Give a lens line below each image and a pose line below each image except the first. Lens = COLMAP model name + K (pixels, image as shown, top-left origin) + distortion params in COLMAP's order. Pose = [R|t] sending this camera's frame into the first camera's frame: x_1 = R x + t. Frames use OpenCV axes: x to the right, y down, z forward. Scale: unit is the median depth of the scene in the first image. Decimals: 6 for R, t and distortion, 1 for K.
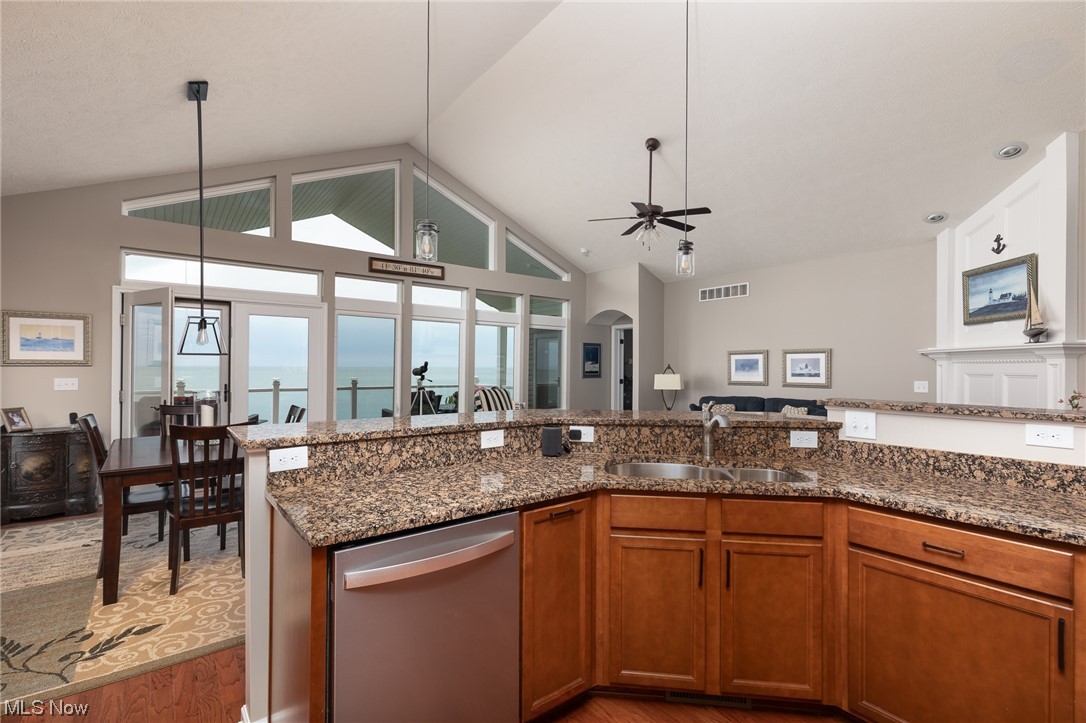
lens RADIAL K [[483.6, 0, 543.0], [0, 483.6, 361.5], [0, 0, 1]] dist [0.002655, 0.000295]
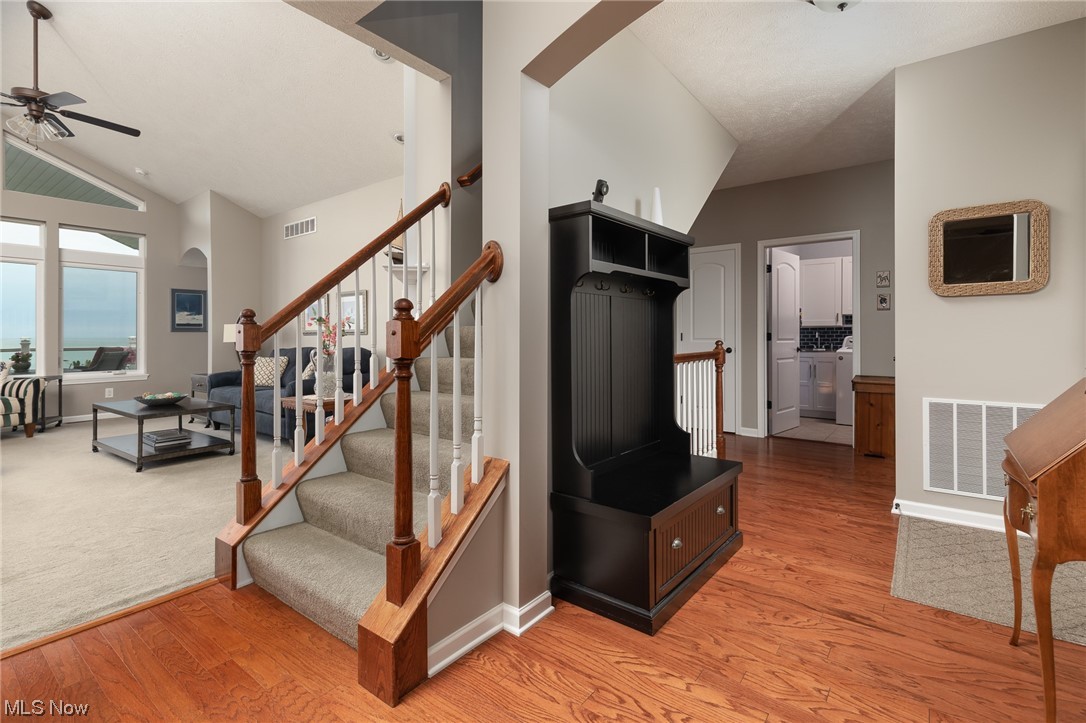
lens RADIAL K [[499.8, 0, 544.3], [0, 499.8, 337.6], [0, 0, 1]] dist [0.002500, 0.000418]
pose [[0.966495, -0.009207, 0.256521, 0.620799], [0.005328, 0.999861, 0.015811, 0.044417], [-0.256631, -0.013914, 0.966409, 0.024191]]
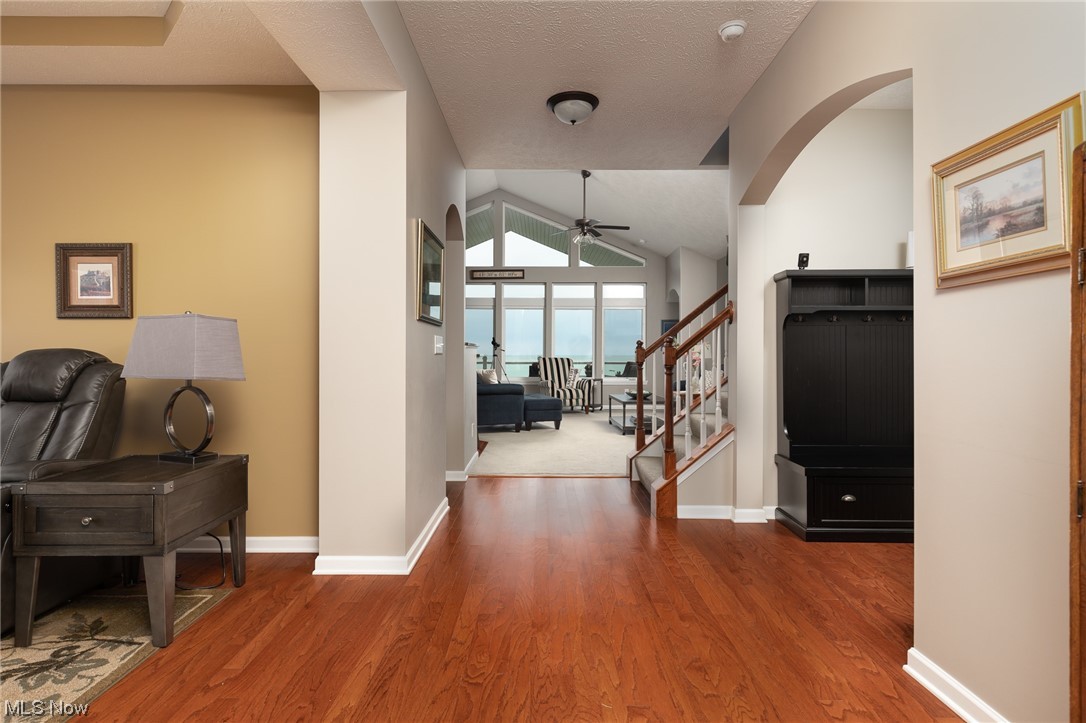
lens RADIAL K [[564.7, 0, 543.0], [0, 564.7, 361.5], [0, 0, 1]] dist [-0.000194, 0.000018]
pose [[0.789963, 0.002786, -0.613149, 0.876311], [0.010570, 0.999779, 0.018160, 0.041968], [0.613064, -0.020827, 0.789759, -0.270300]]
